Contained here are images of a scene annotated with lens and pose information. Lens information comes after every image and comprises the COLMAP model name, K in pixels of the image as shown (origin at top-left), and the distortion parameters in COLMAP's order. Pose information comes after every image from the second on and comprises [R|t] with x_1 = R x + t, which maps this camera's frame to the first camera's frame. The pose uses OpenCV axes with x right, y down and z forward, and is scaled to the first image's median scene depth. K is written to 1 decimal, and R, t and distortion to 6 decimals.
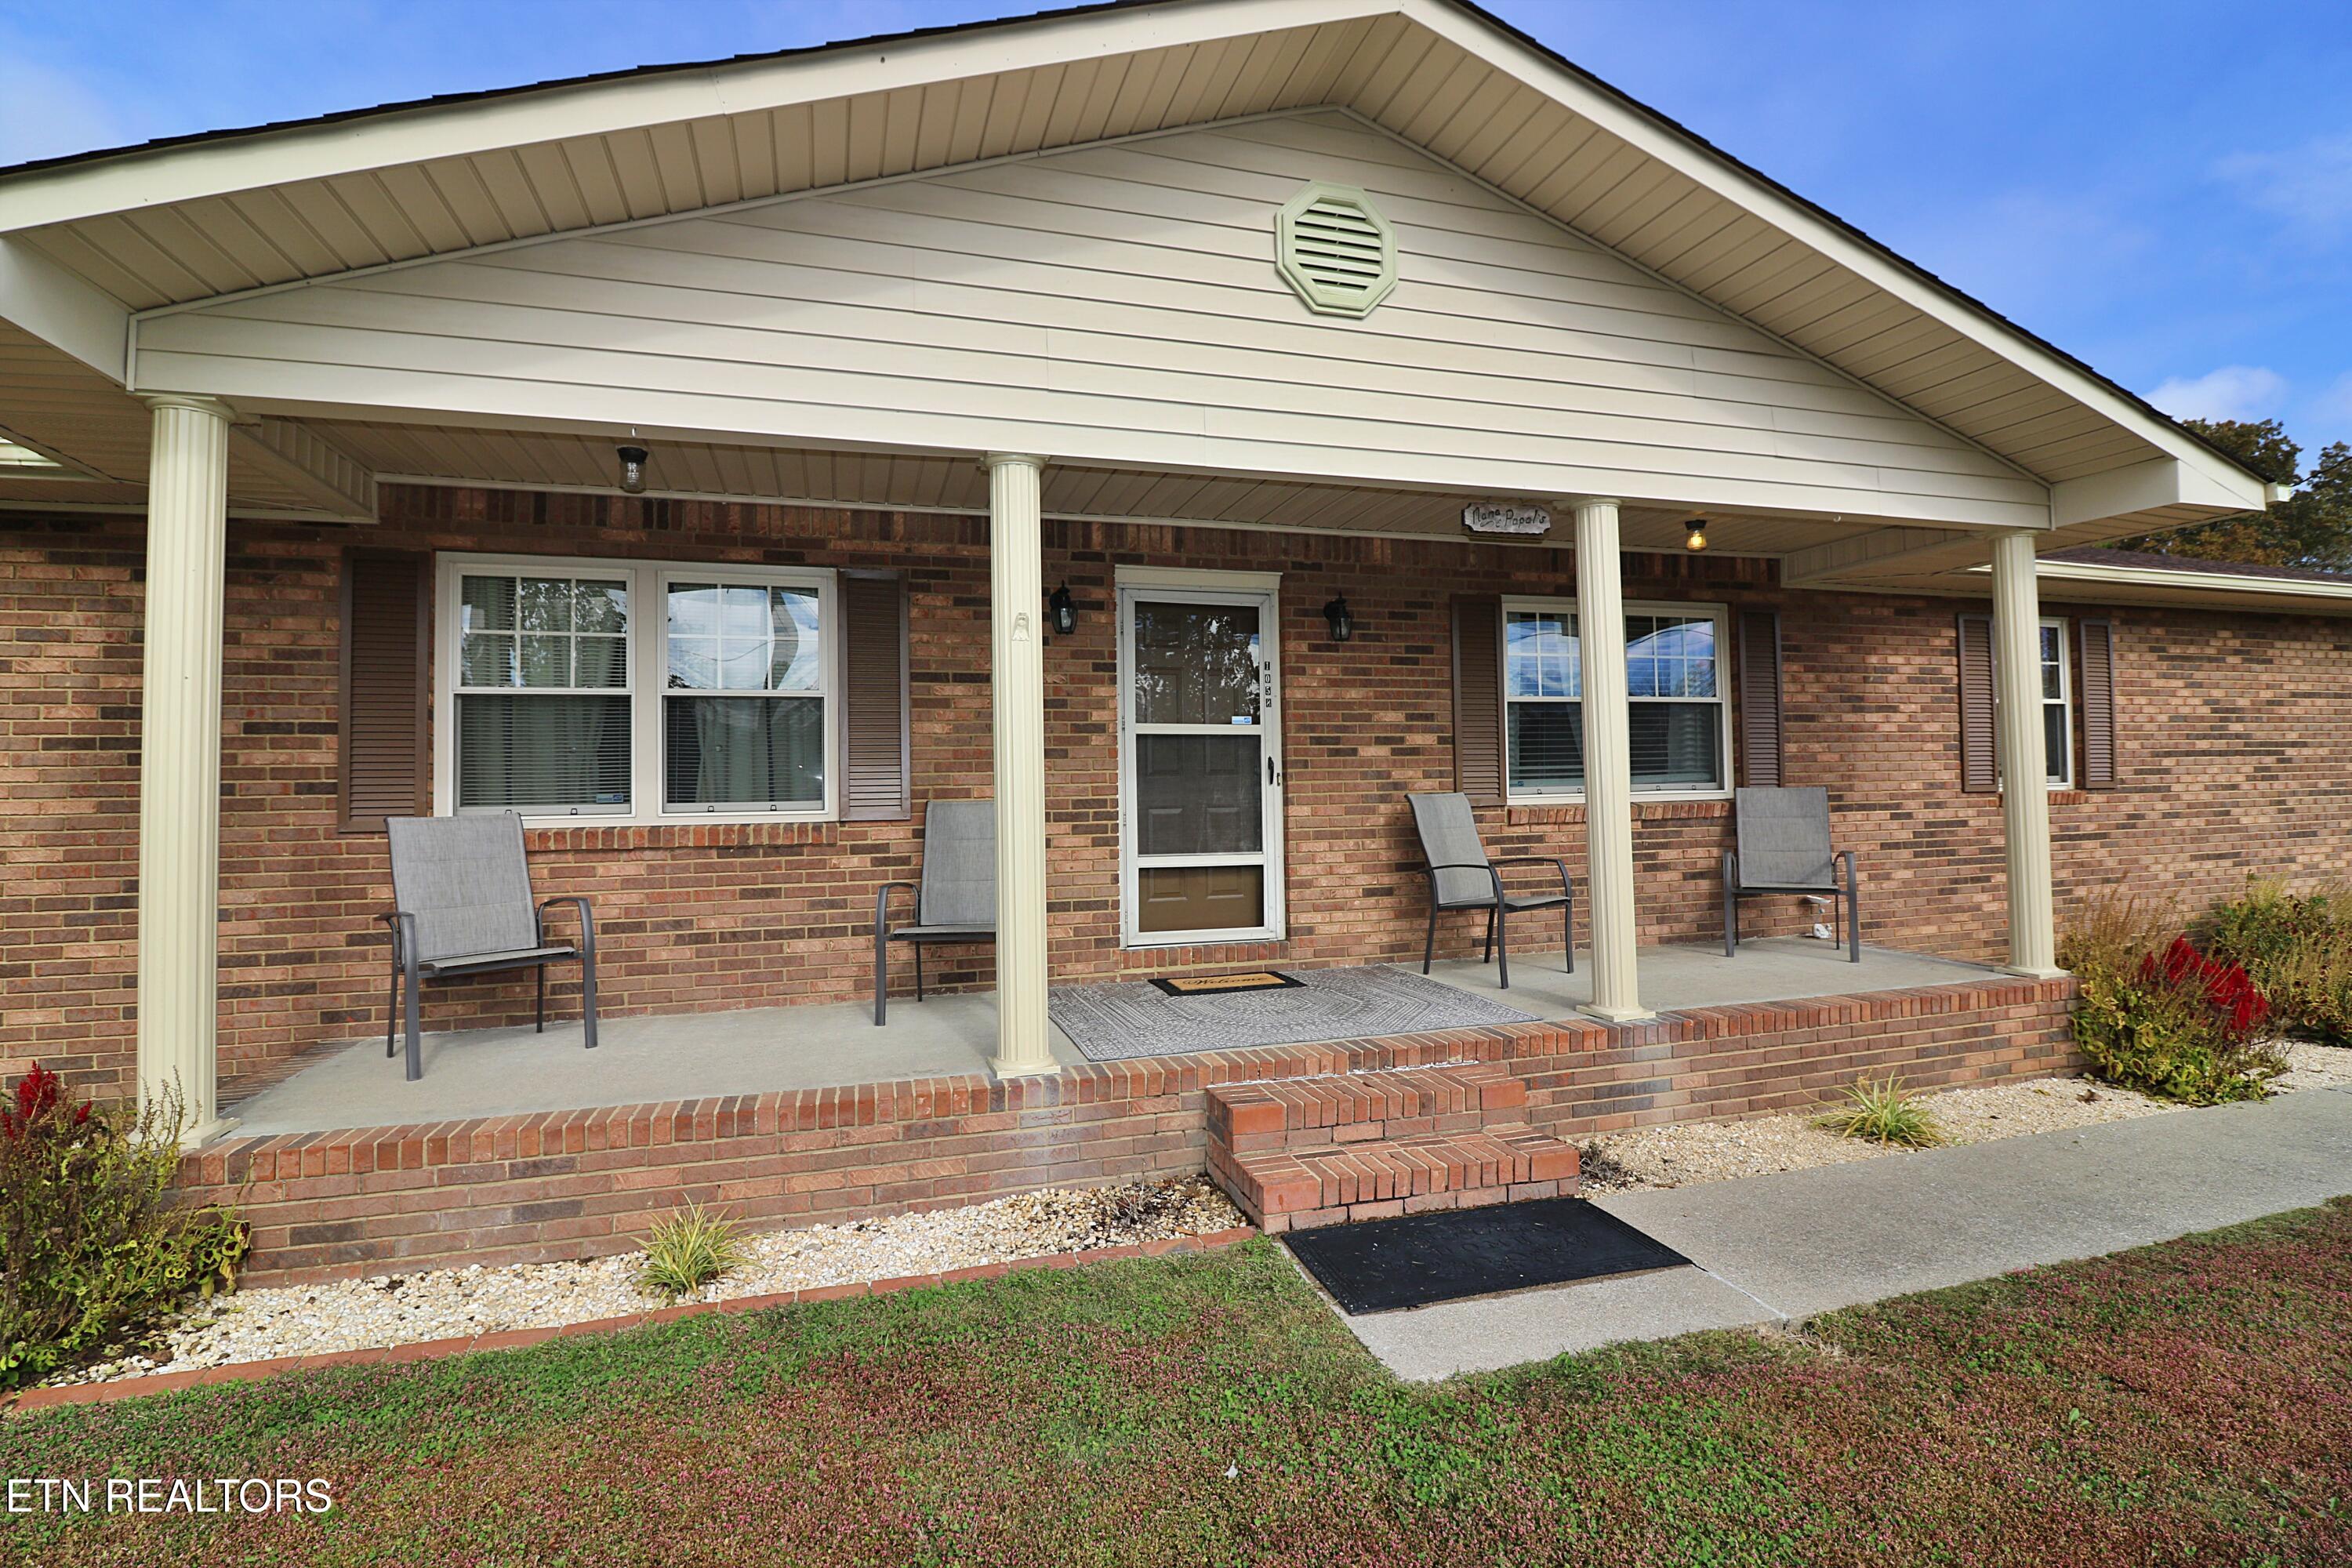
lens RADIAL K [[1089.6, 0, 1180.4], [0, 1089.6, 755.6], [0, 0, 1]] dist [-0.002880, -0.008522]
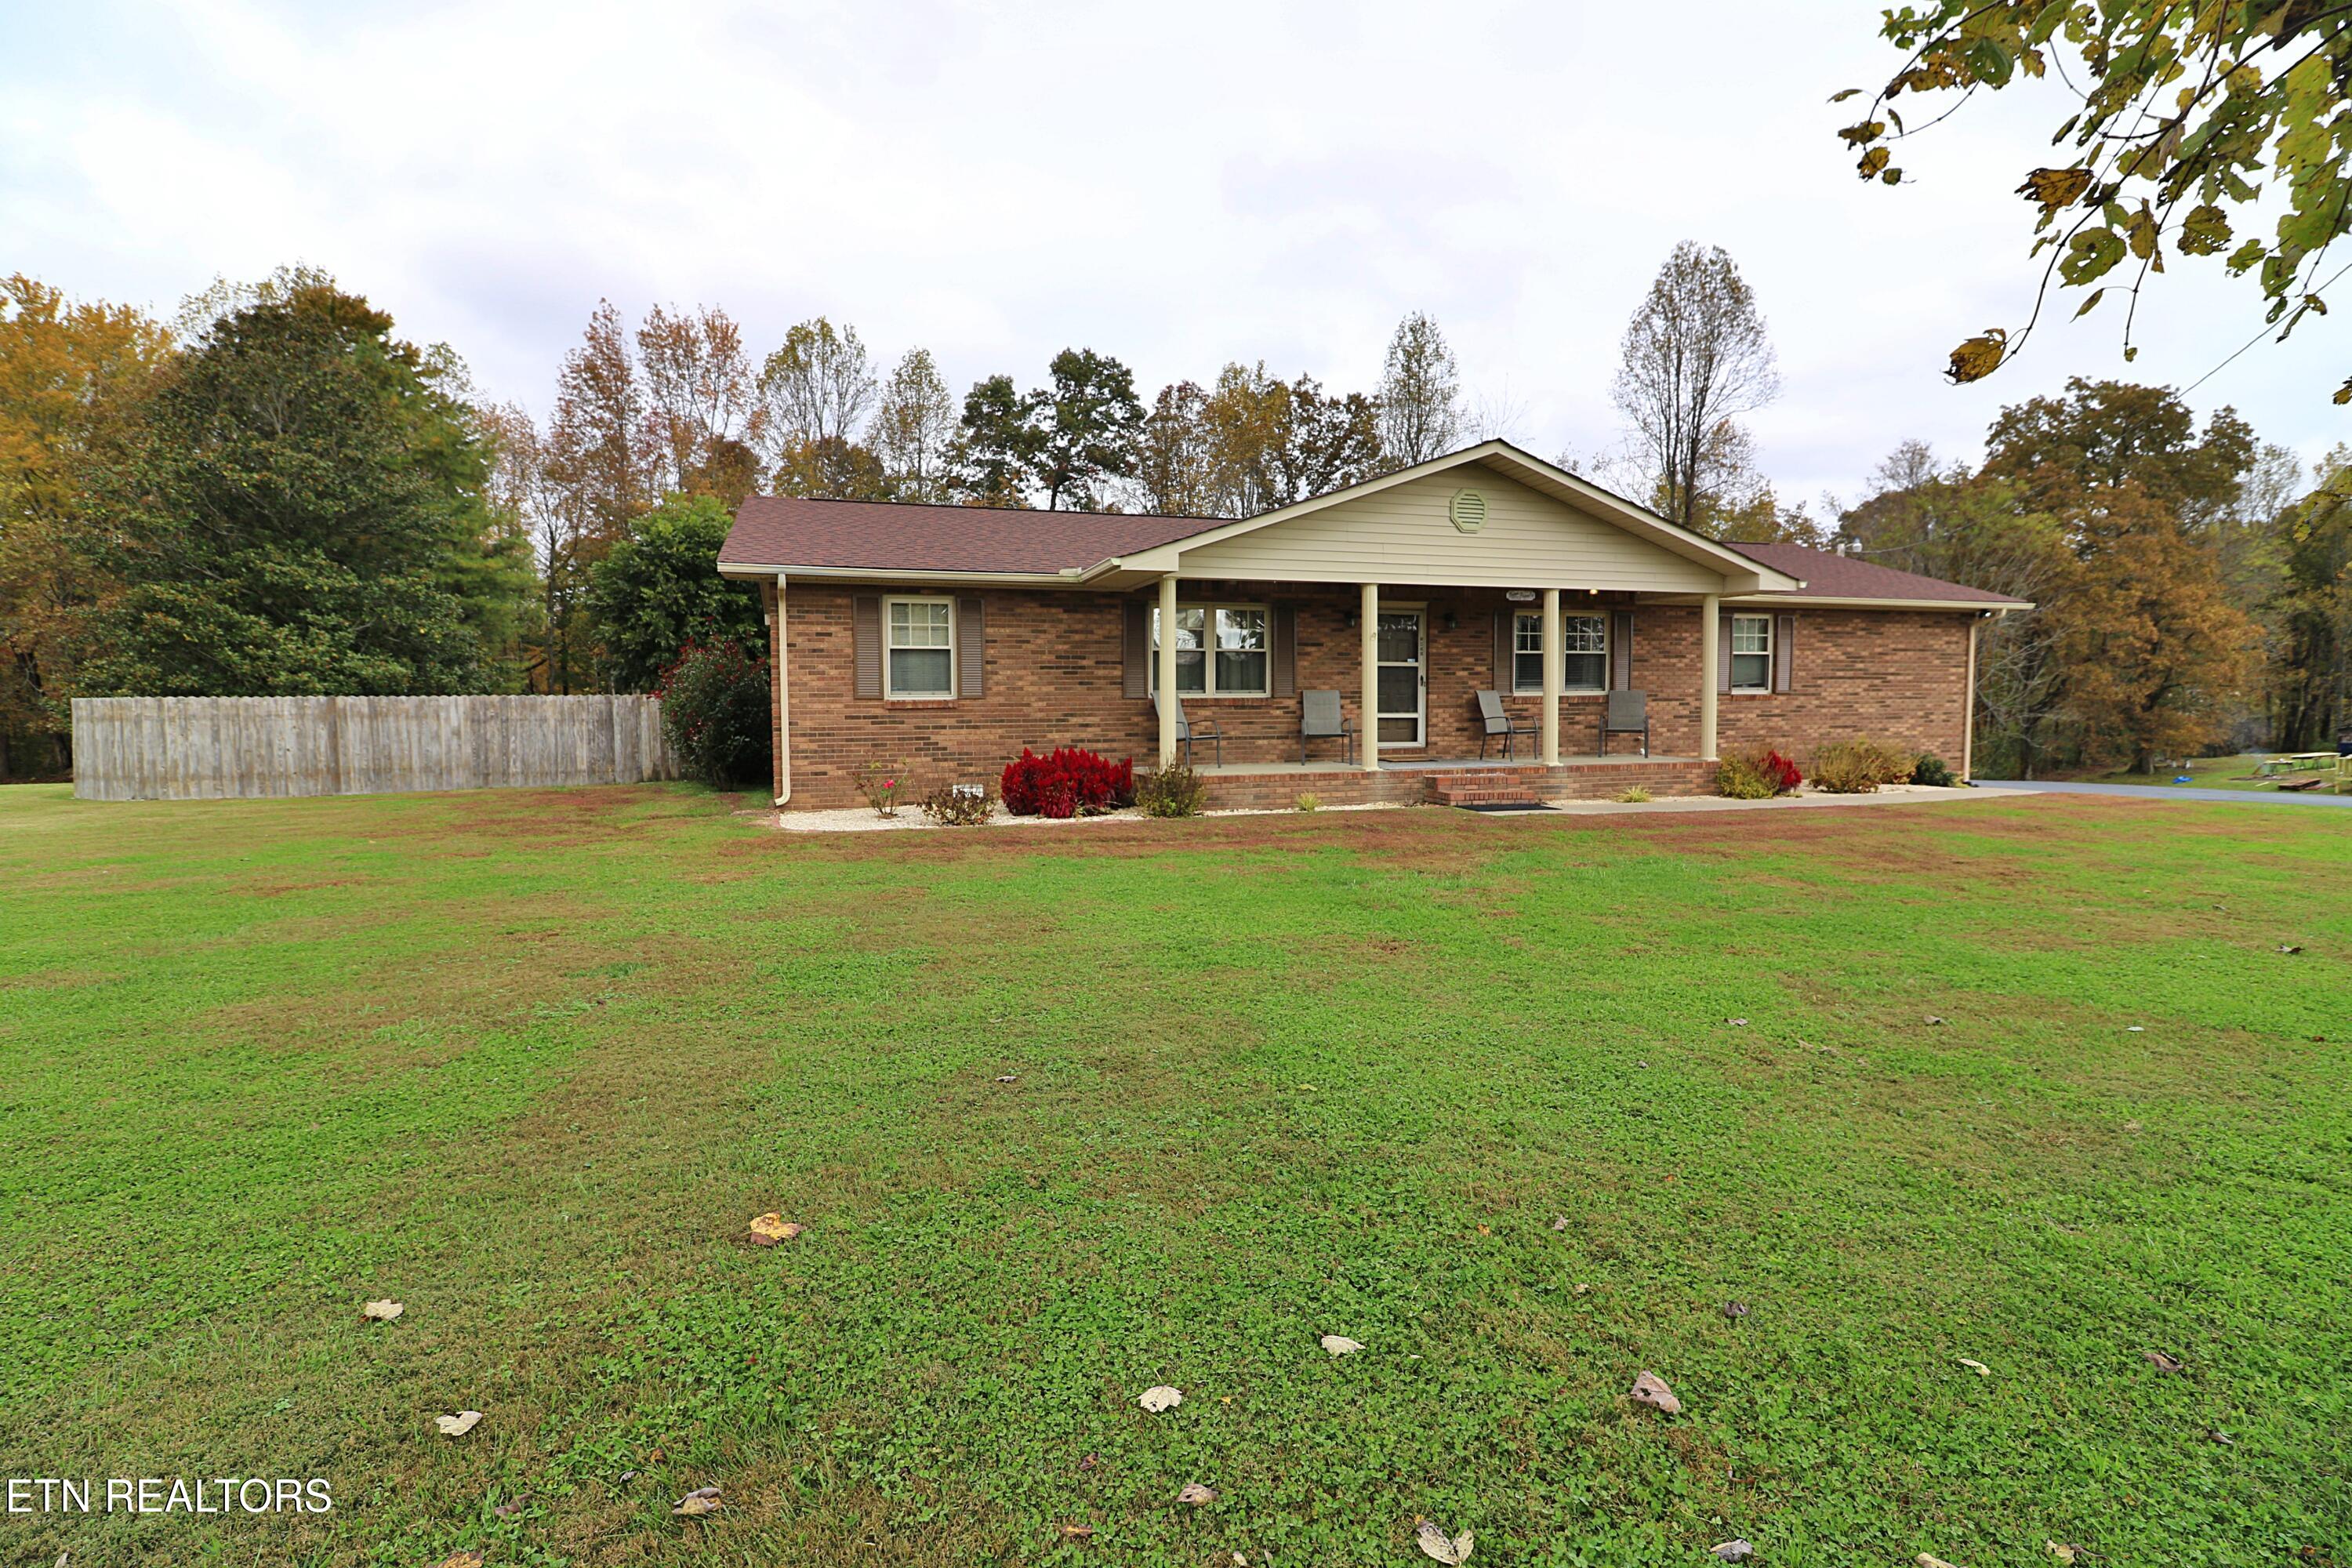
lens RADIAL K [[1089.6, 0, 1177.1], [0, 1089.6, 769.3], [0, 0, 1]] dist [-0.002880, -0.008522]
pose [[0.999824, 0.010932, 0.015215, -0.523482], [-0.012361, 0.995187, 0.097208, -0.020685], [-0.014079, -0.097379, 0.995148, -1.536981]]
